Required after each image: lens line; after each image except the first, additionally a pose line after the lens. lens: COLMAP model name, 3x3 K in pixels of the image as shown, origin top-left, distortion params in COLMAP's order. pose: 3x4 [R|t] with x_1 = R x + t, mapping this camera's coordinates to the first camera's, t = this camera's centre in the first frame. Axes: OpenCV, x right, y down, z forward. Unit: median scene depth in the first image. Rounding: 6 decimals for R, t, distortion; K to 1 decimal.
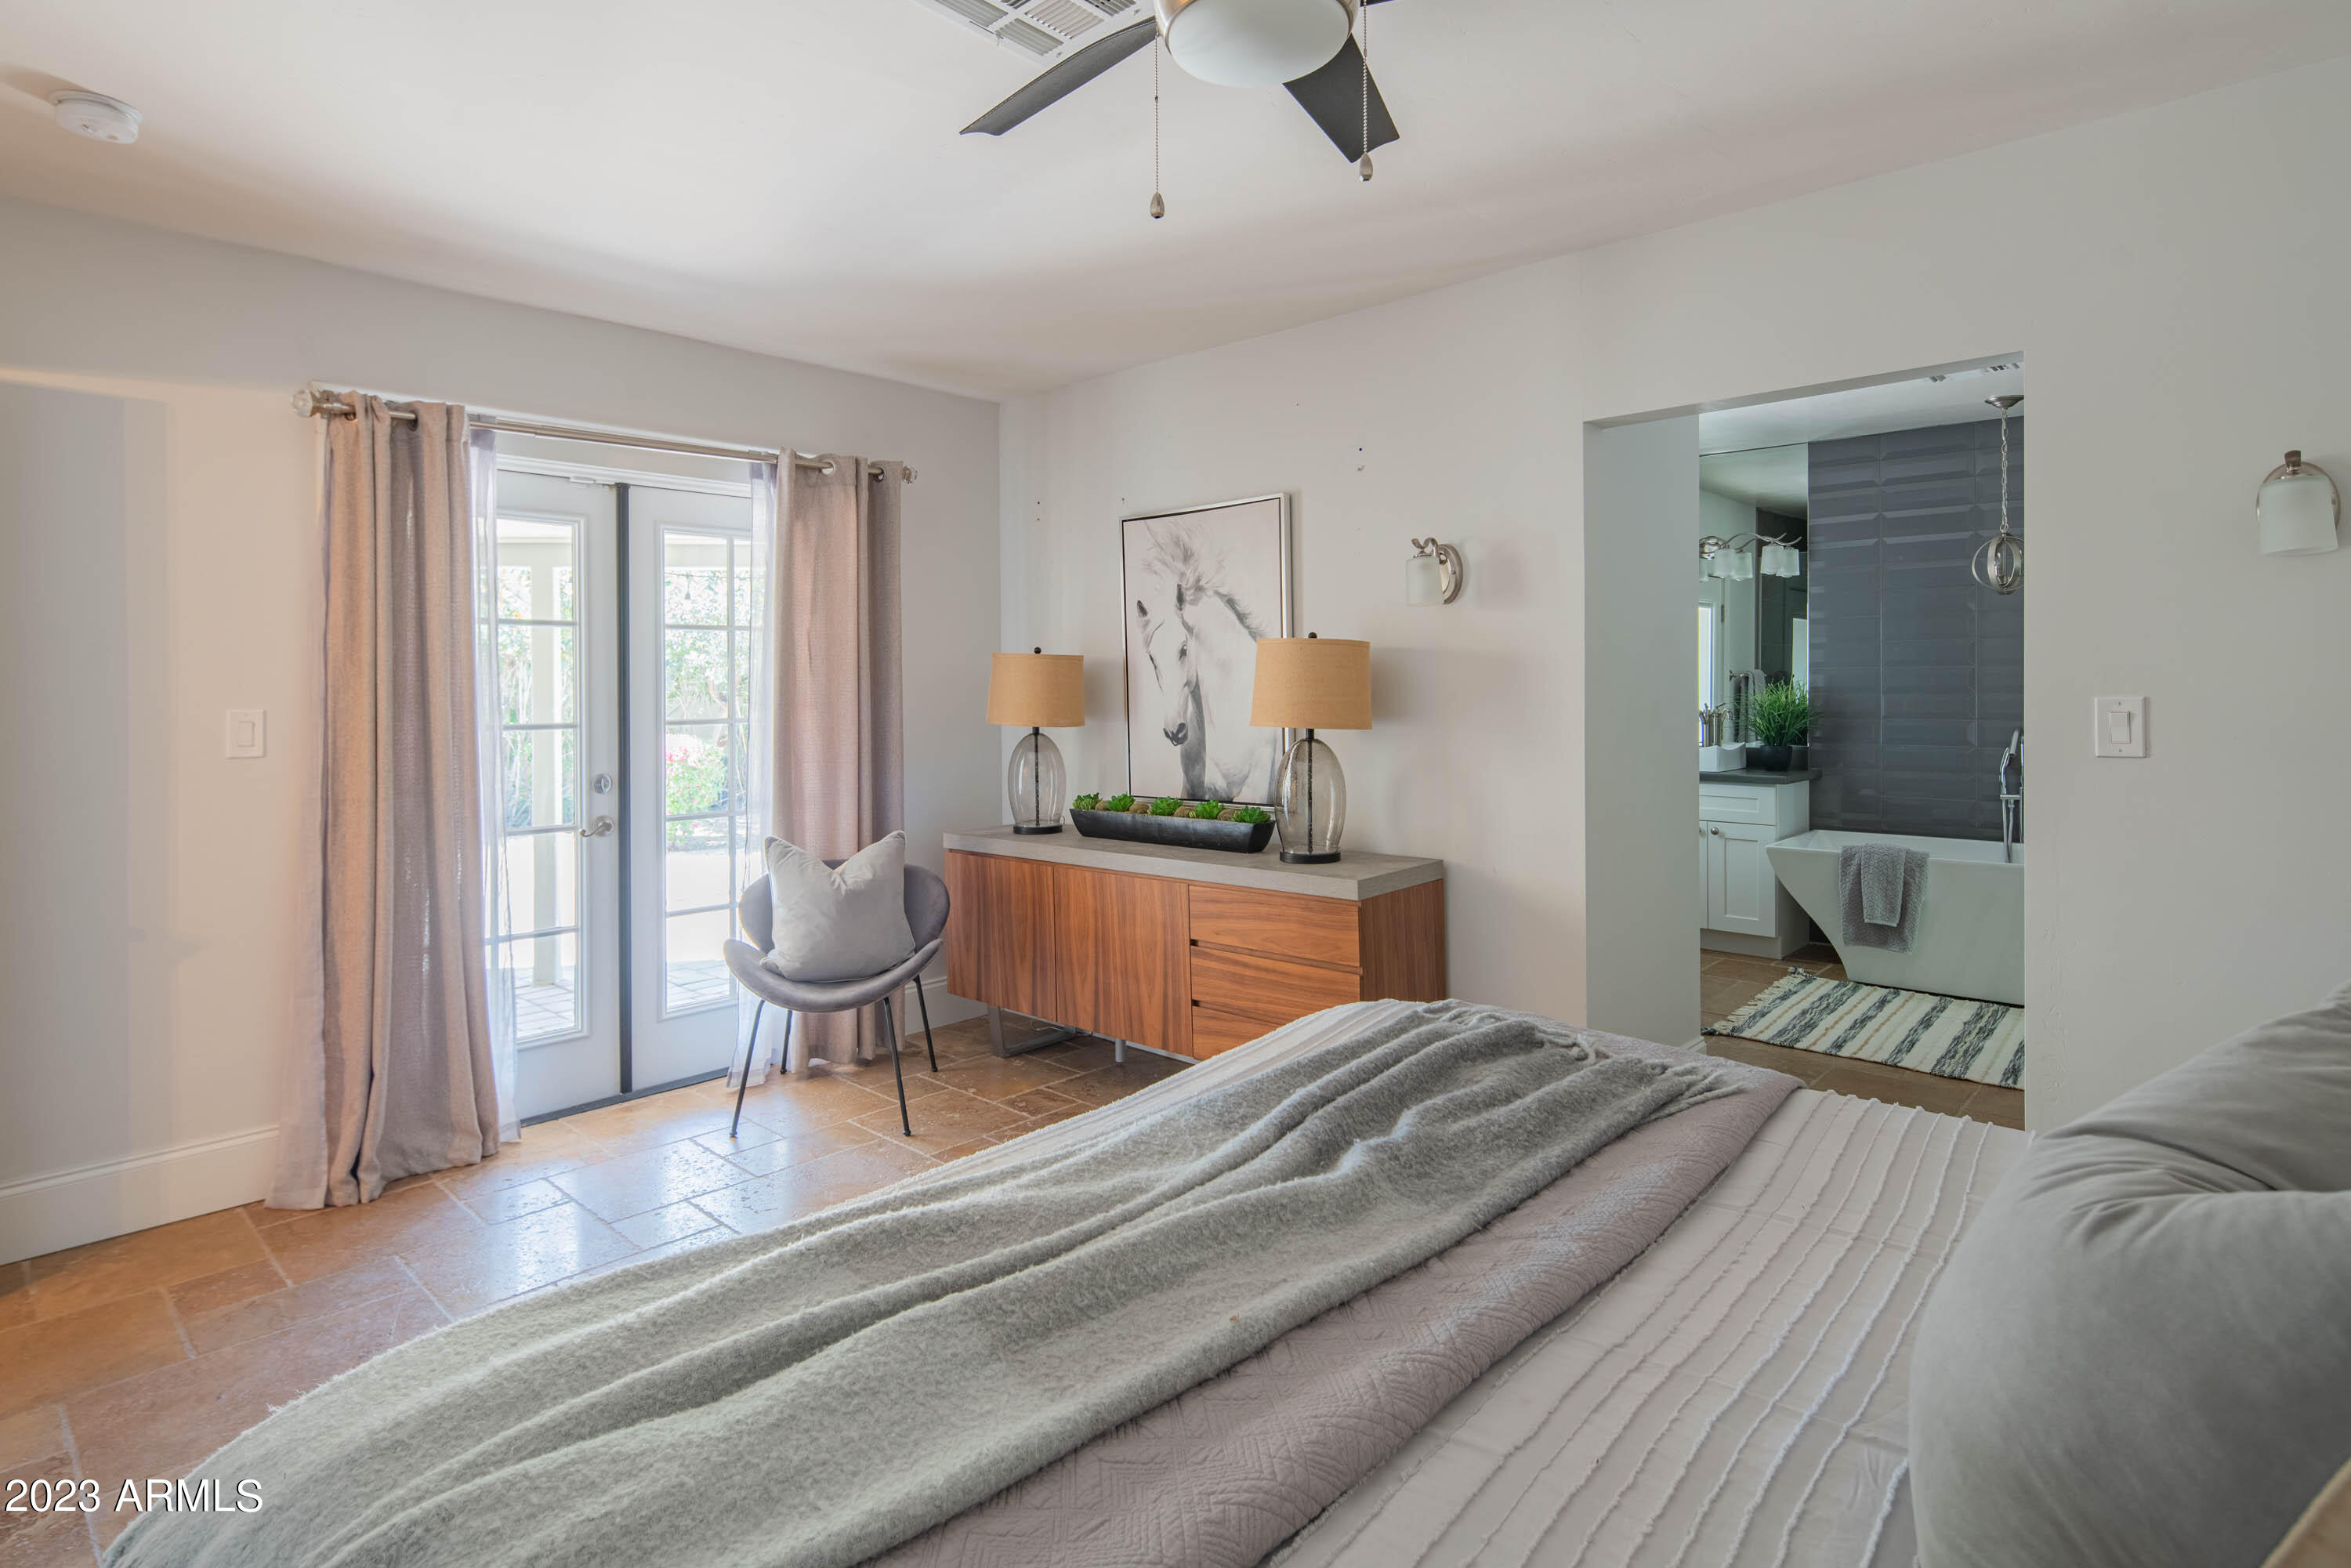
lens RADIAL K [[1176.7, 0, 1137.7], [0, 1176.7, 710.2], [0, 0, 1]] dist [-0.001461, 0.000339]
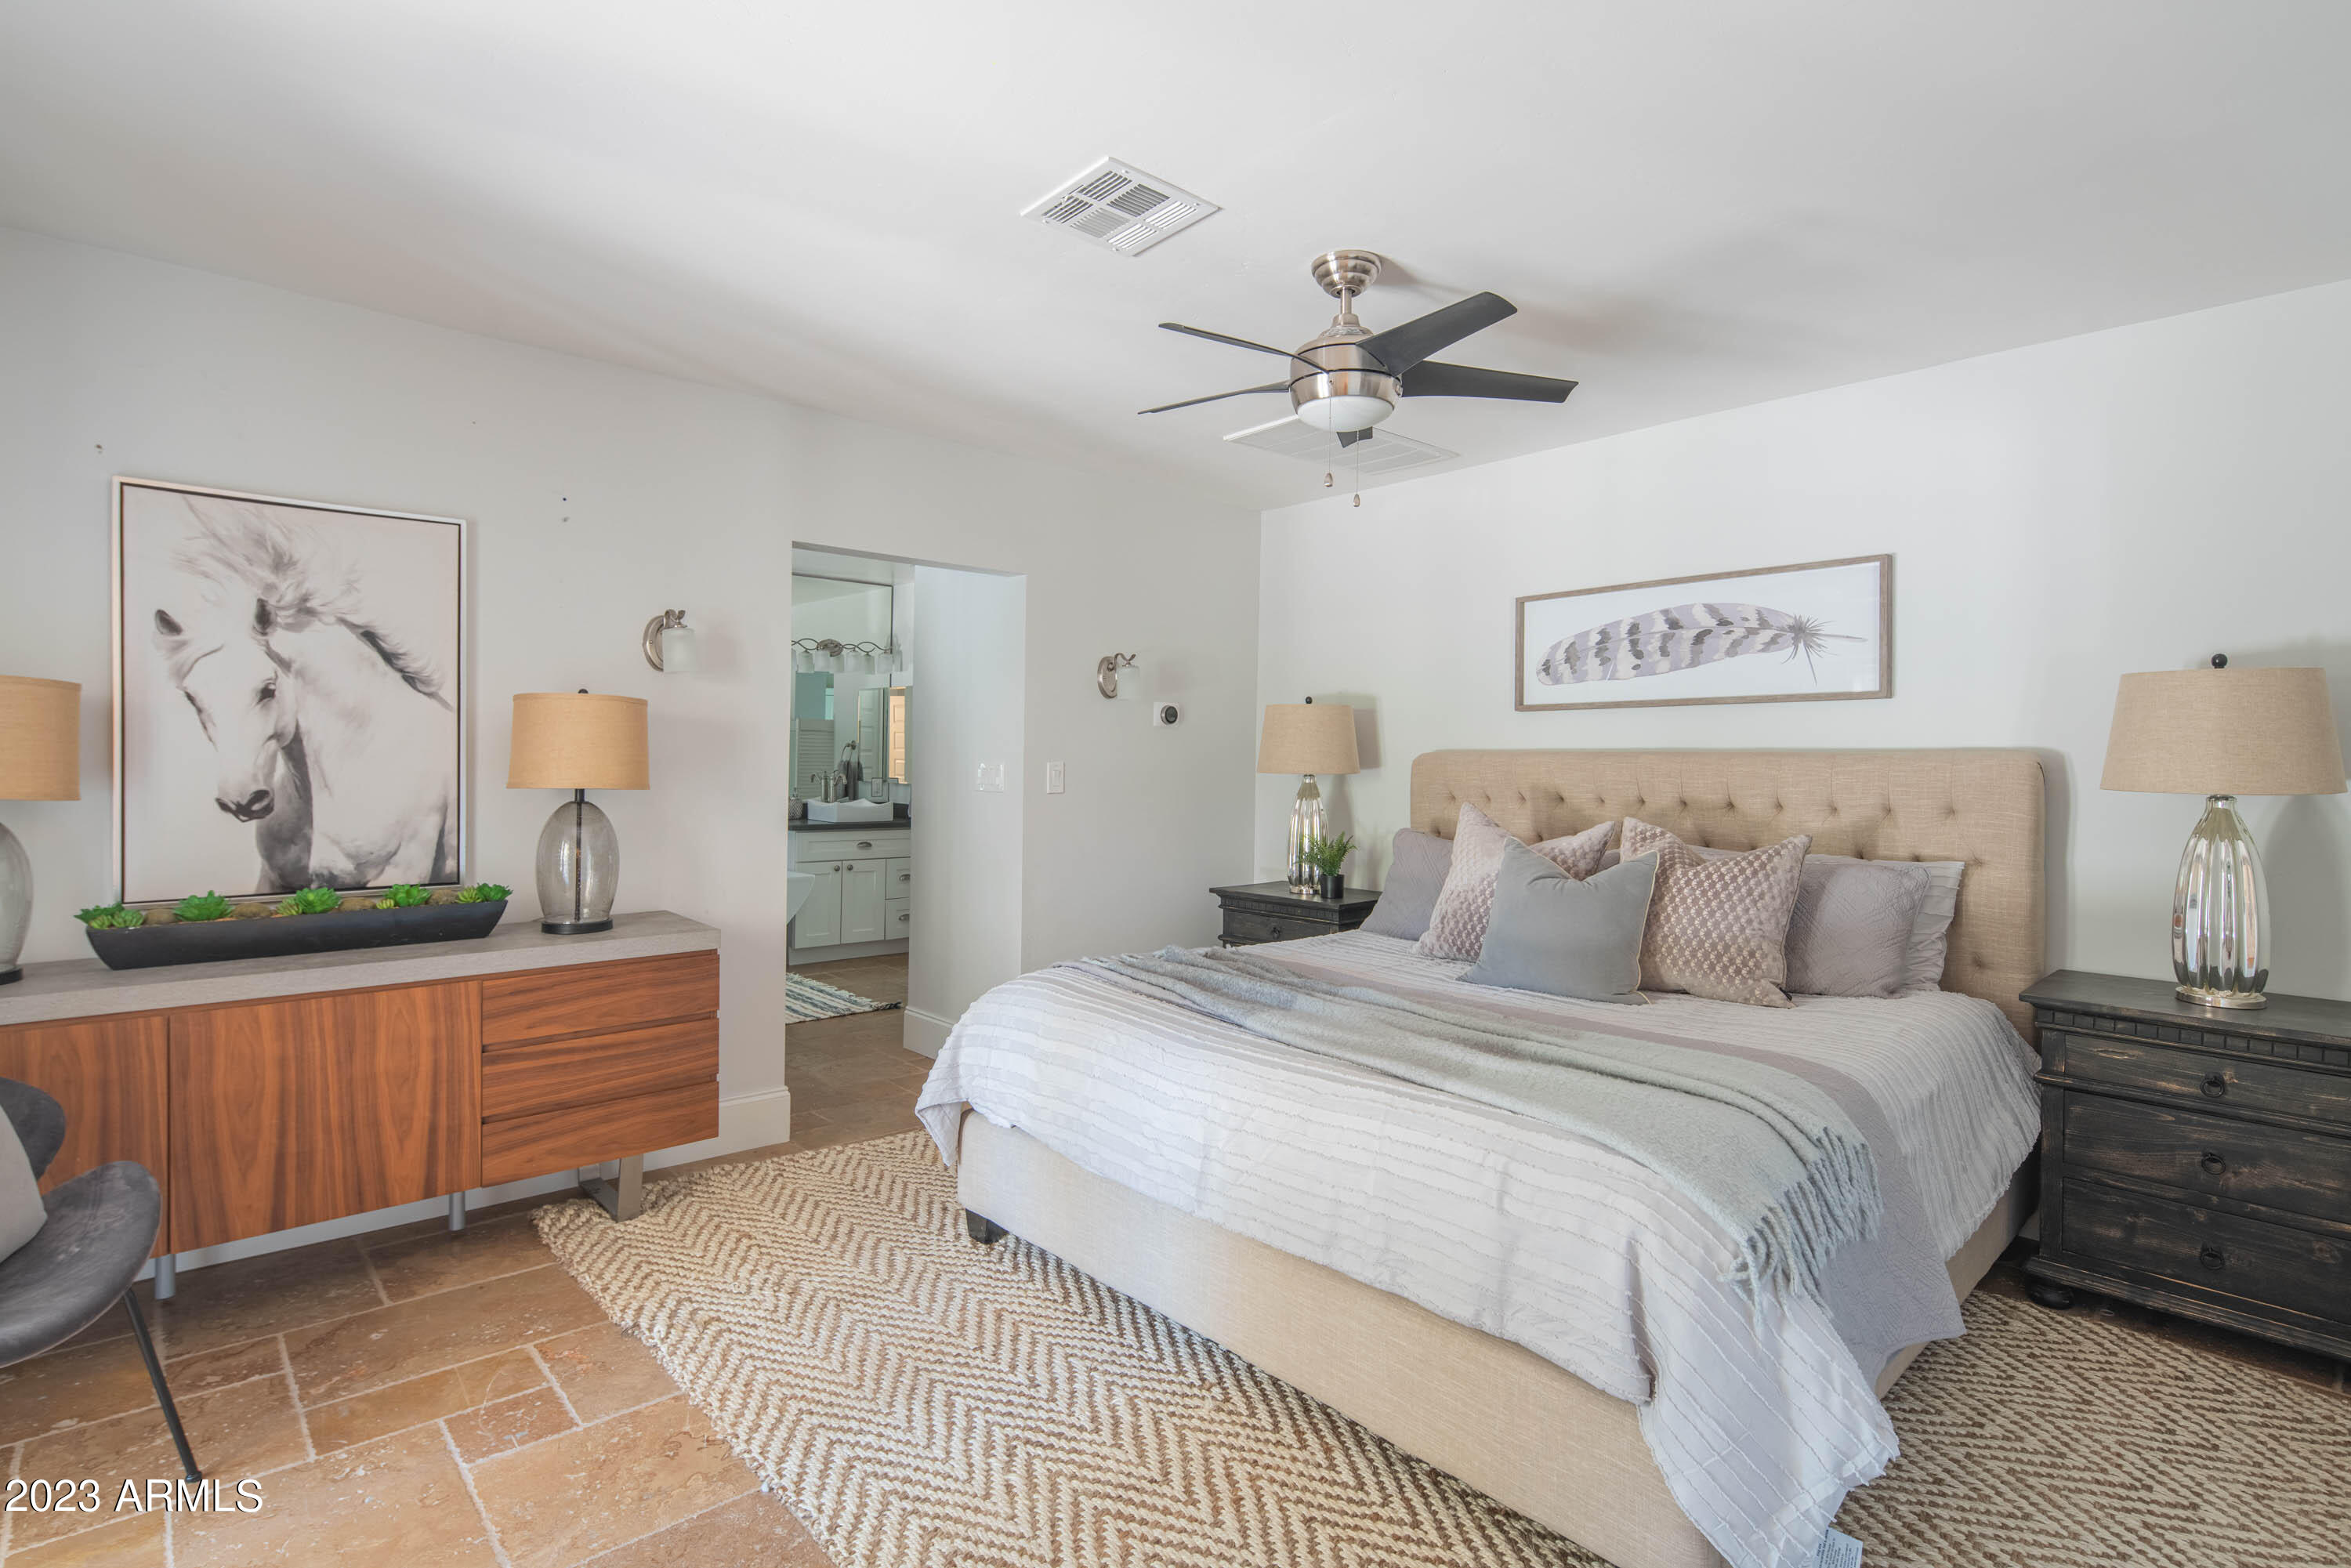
lens RADIAL K [[1126.7, 0, 1171.9], [0, 1126.7, 772.0], [0, 0, 1]] dist [-0.000002, 0.000257]
pose [[0.094231, -0.005151, 0.995537, -0.609083], [0.000774, 0.999987, 0.005101, -0.003284], [-0.995550, 0.000290, 0.094233, 0.377142]]
